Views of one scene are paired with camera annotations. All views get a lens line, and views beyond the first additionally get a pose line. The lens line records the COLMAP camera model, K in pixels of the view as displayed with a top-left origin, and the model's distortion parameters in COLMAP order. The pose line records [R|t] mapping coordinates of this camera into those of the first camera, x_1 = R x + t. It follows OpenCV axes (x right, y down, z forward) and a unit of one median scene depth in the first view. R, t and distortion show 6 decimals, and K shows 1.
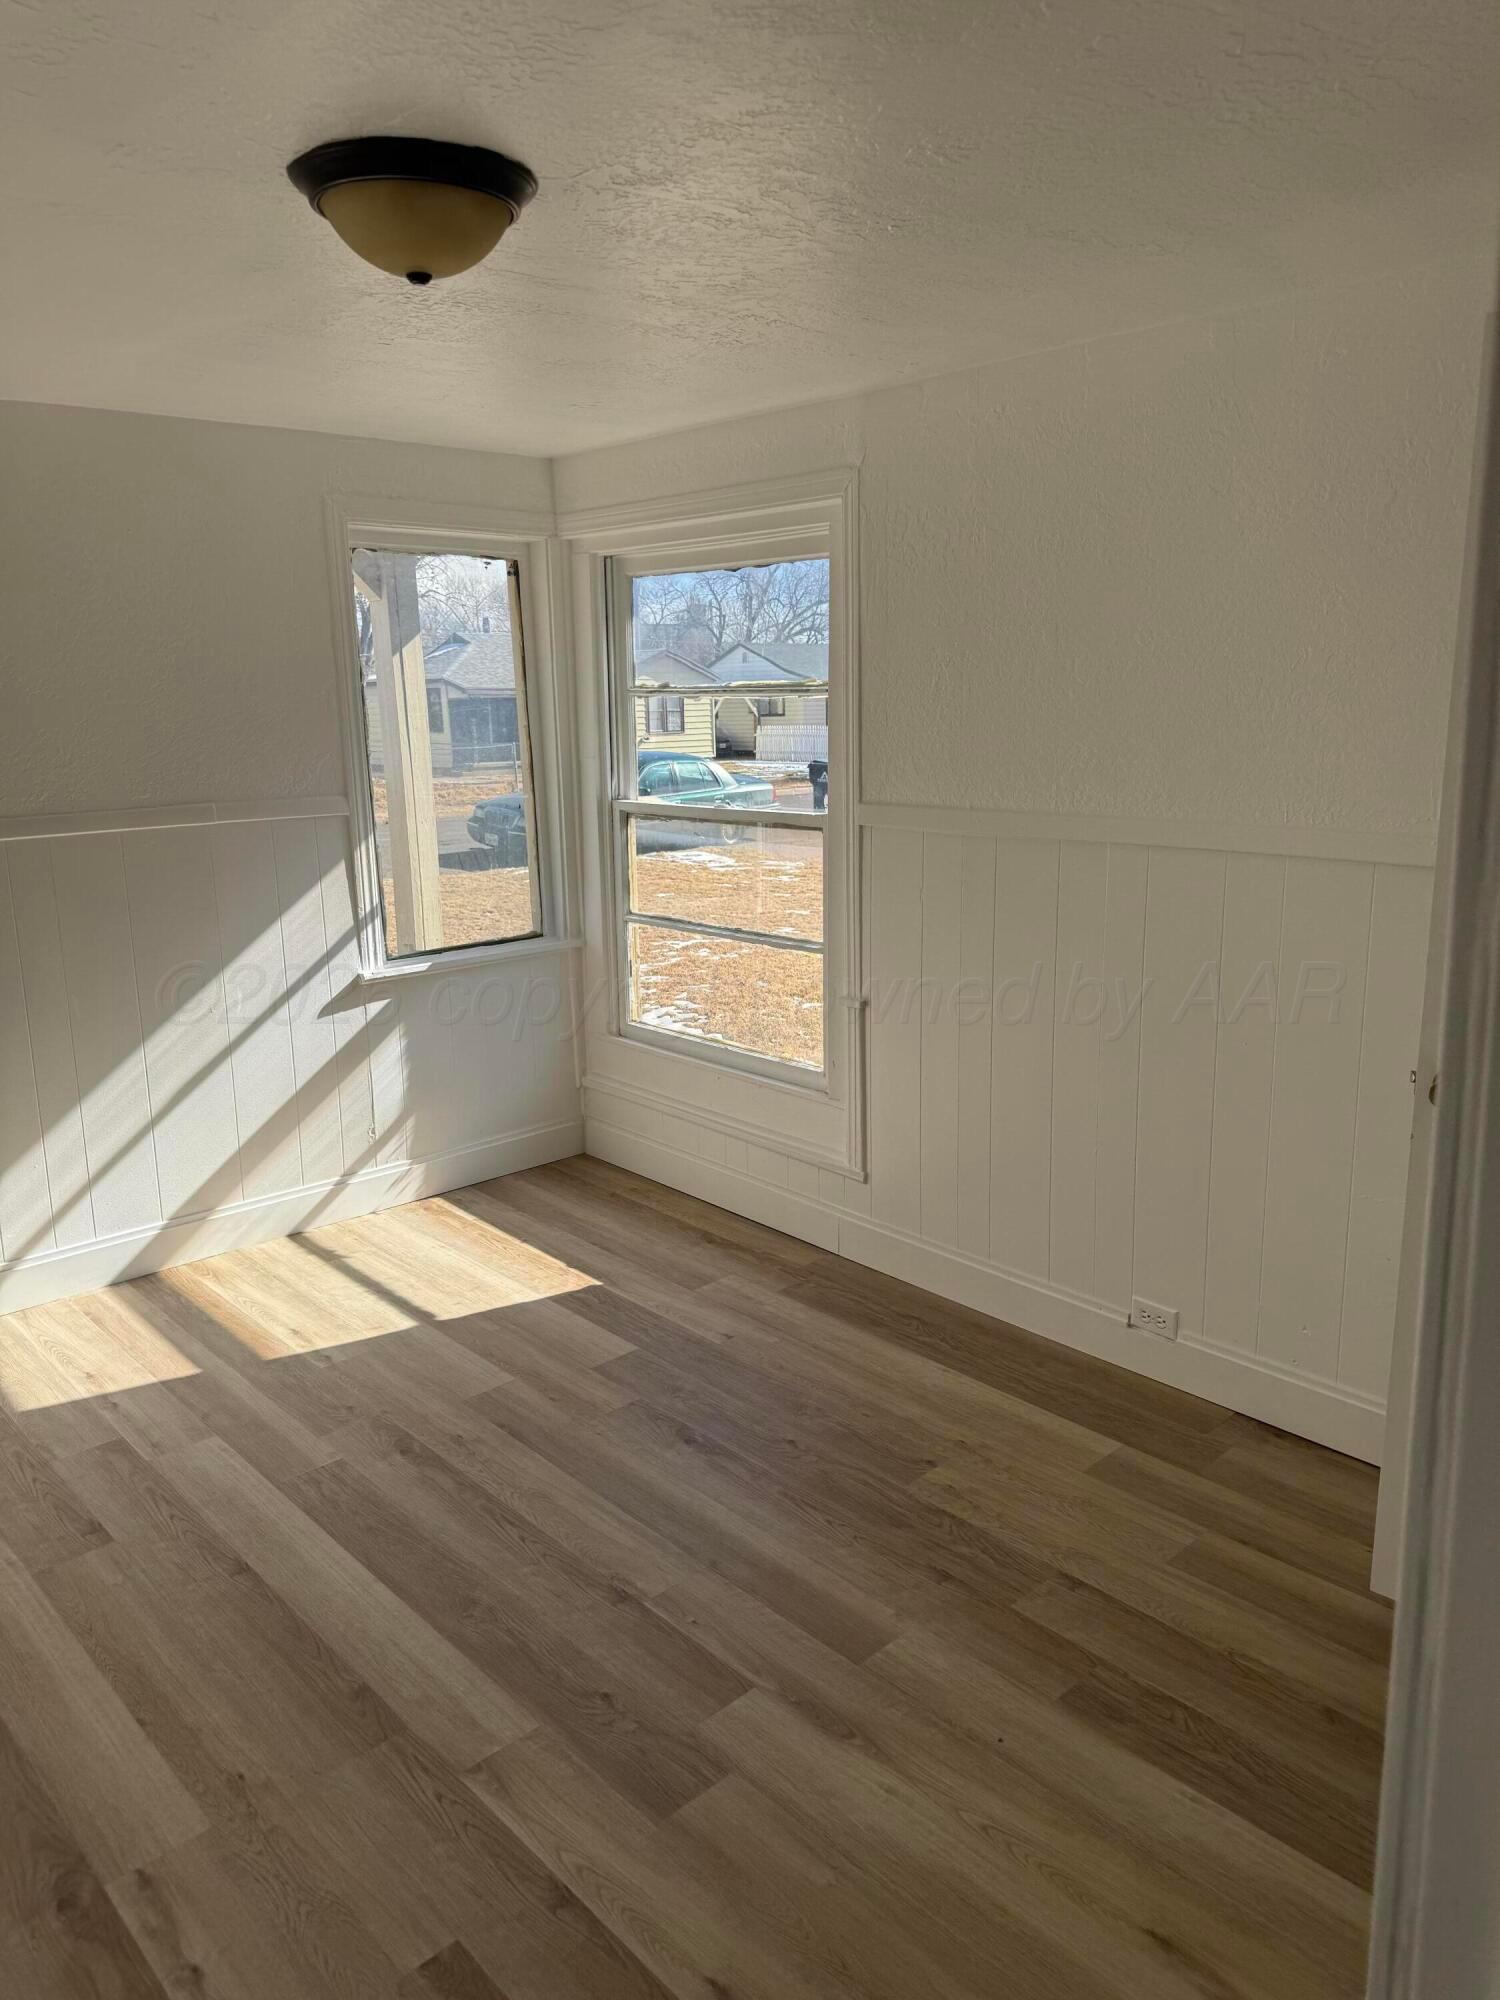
lens RADIAL K [[1398.3, 0, 750.0], [0, 1398.3, 1000.0], [0, 0, 1]] dist [0.006240, -0.002798]
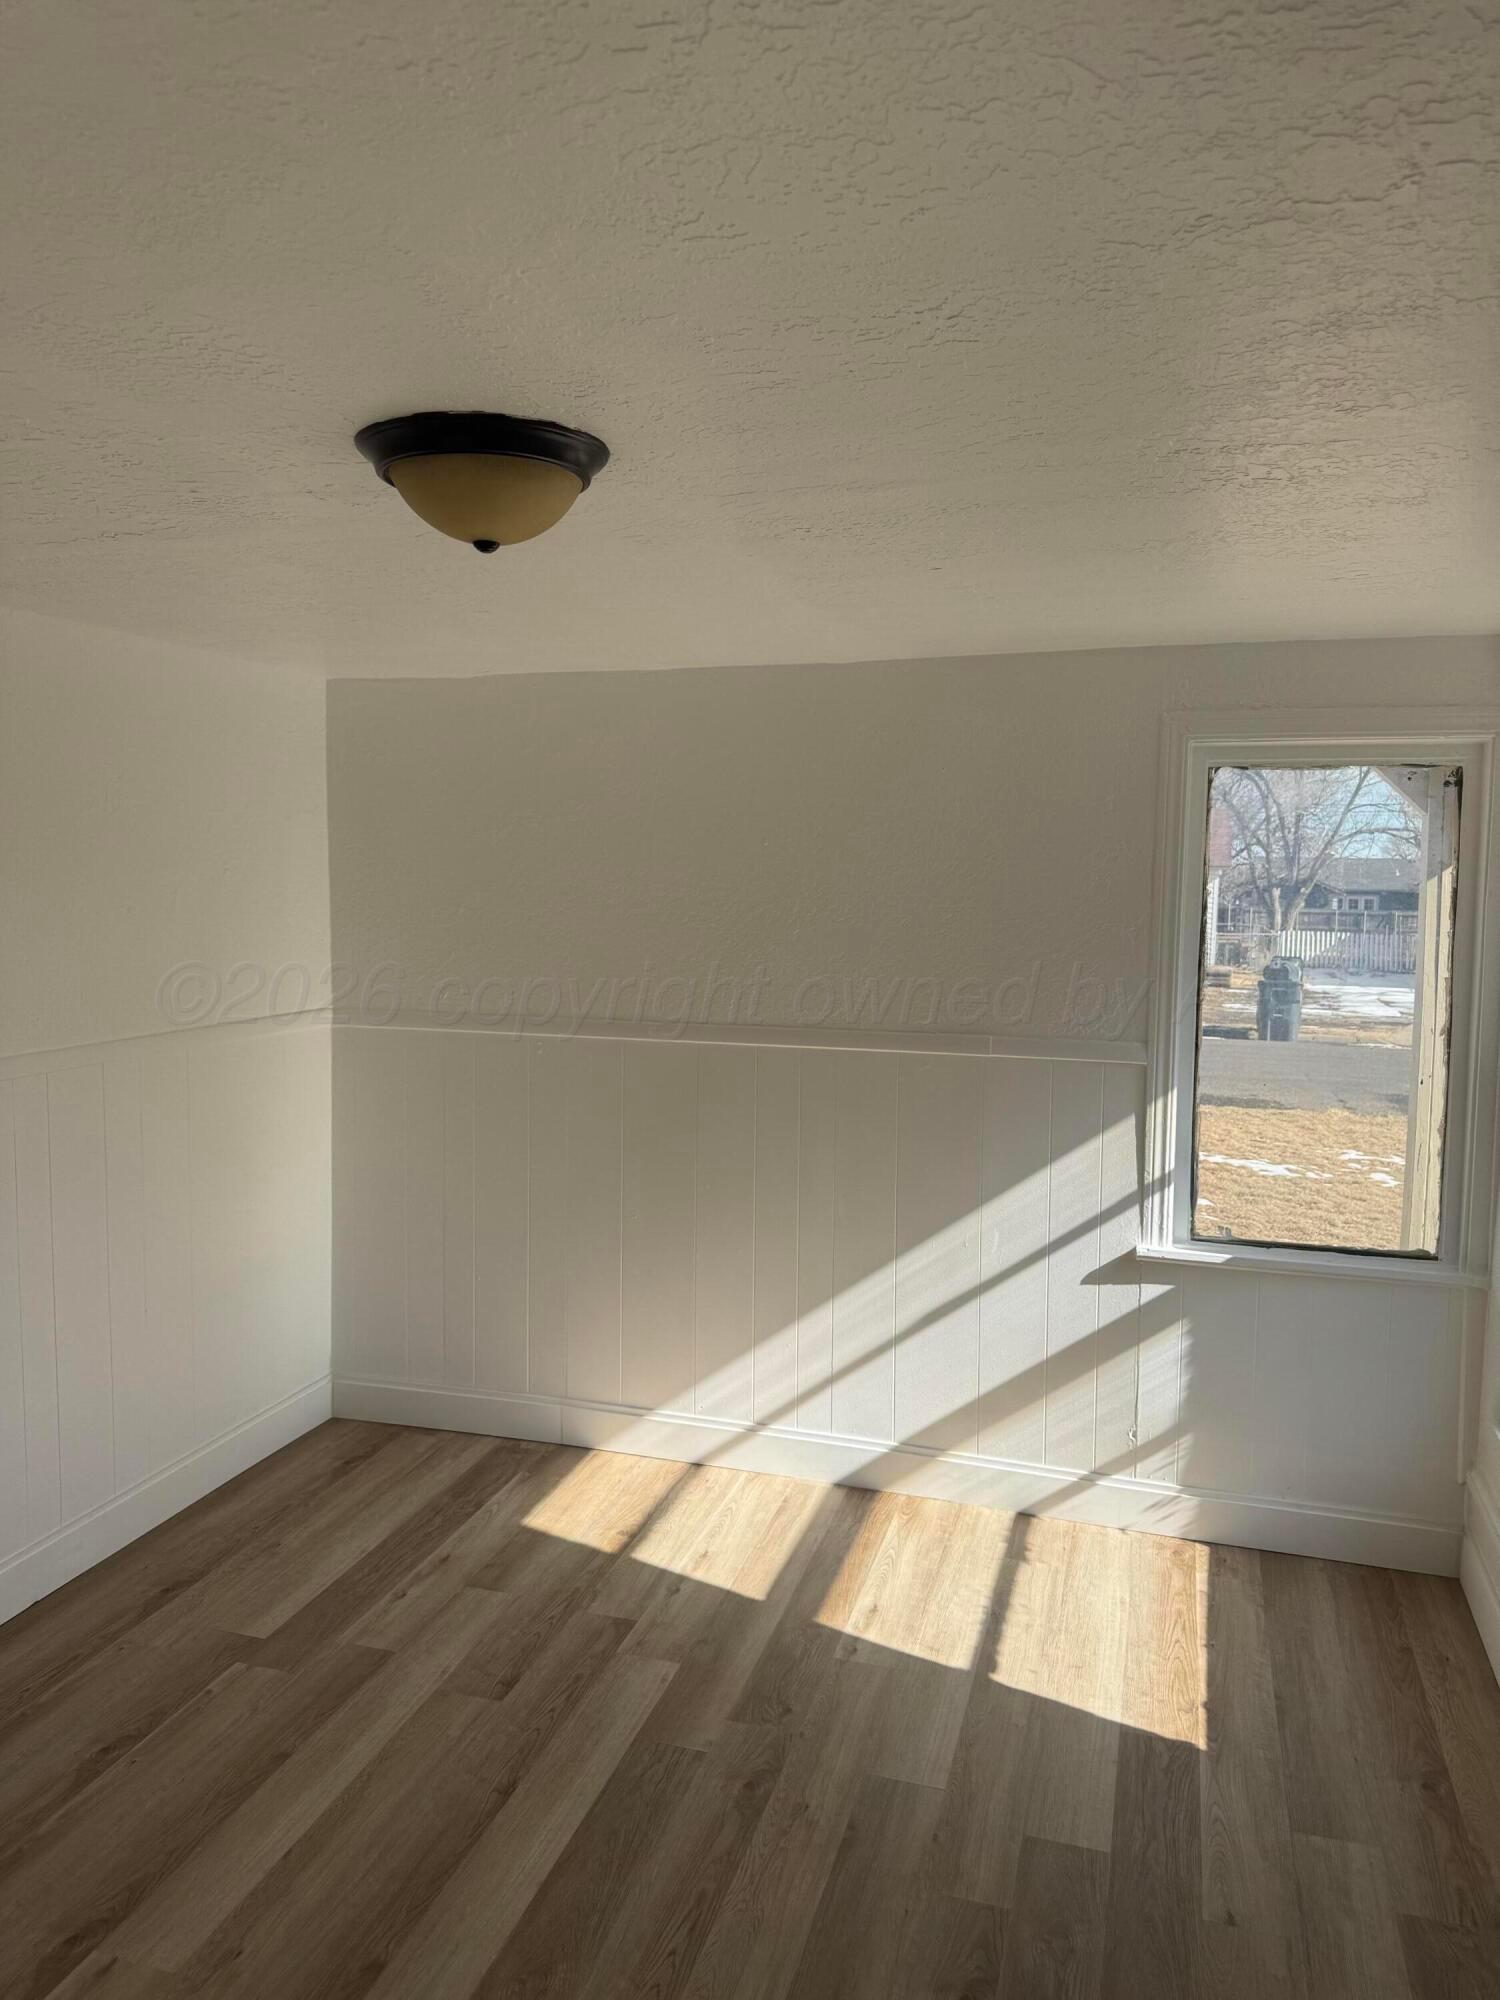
lens RADIAL K [[1454.7, 0, 750.0], [0, 1454.7, 1000.0], [0, 0, 1]] dist [0.008294, -0.002140]
pose [[0.506566, 0.106481, -0.855600, 0.360154], [-0.215757, 0.976427, -0.006223, -0.113637], [0.834769, 0.187754, 0.517599, 0.324888]]
